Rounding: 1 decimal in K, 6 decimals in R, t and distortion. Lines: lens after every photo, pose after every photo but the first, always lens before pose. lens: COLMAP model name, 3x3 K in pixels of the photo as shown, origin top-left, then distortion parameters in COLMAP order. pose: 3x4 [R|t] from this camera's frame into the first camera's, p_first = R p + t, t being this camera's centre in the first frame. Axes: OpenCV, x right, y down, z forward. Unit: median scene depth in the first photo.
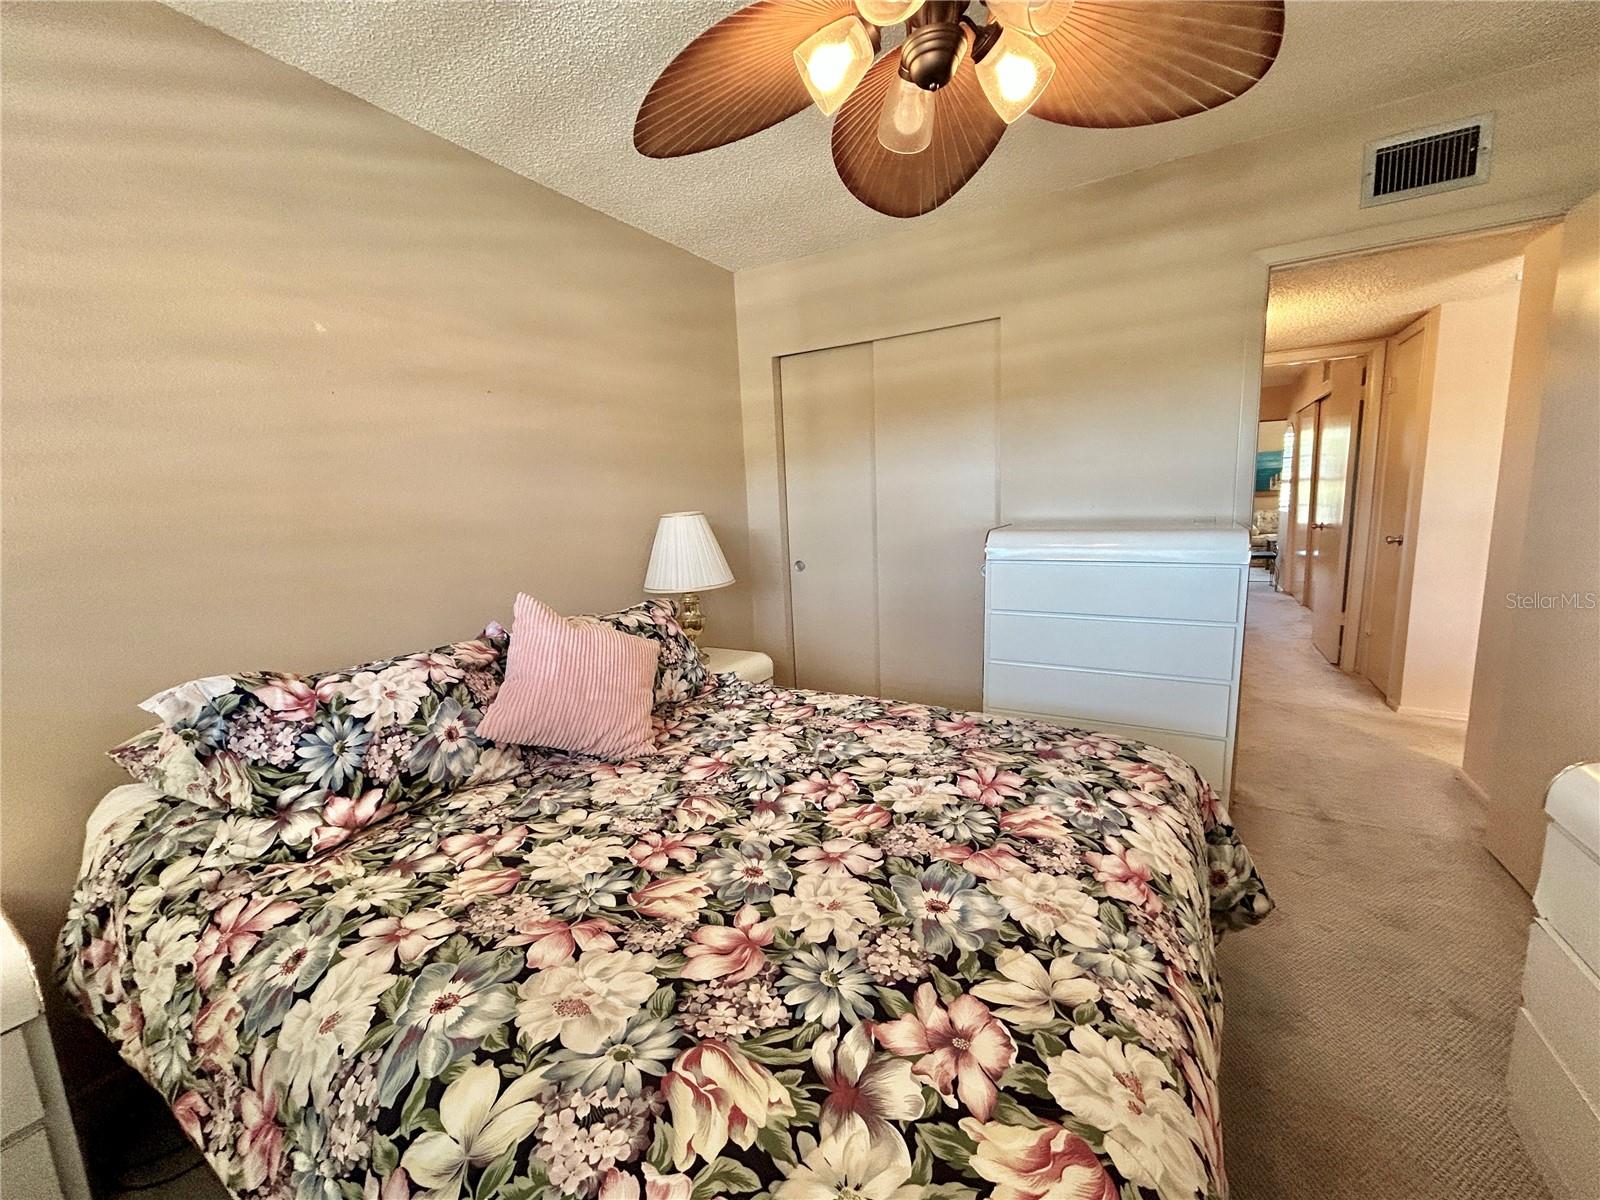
lens RADIAL K [[638.9, 0, 794.4], [0, 638.9, 599.3], [0, 0, 1]] dist [-0.001335, 0.000144]
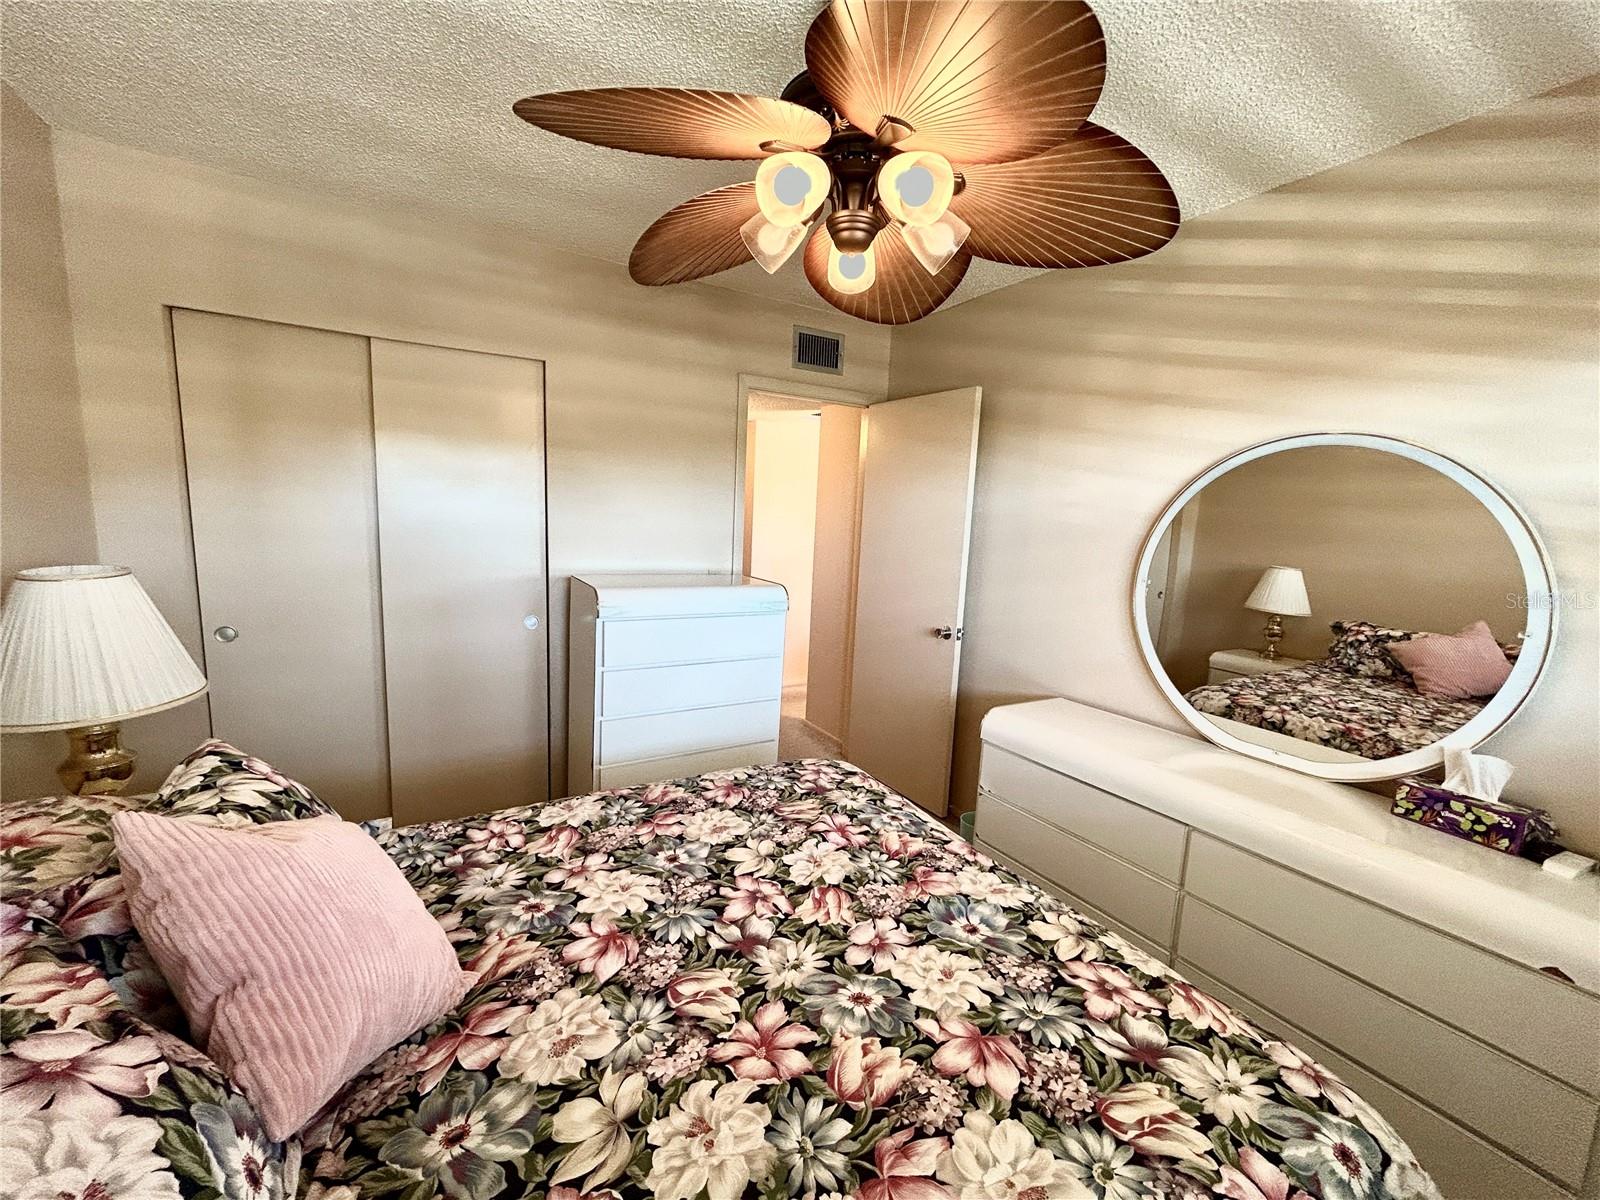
lens RADIAL K [[643.0, 0, 794.5], [0, 643.0, 598.4], [0, 0, 1]] dist [-0.007317, 0.004847]
pose [[0.486640, -0.057905, 0.871682, -0.754439], [0.070232, 0.997164, 0.027031, -0.179719], [-0.870775, 0.048065, 0.489327, 0.460007]]
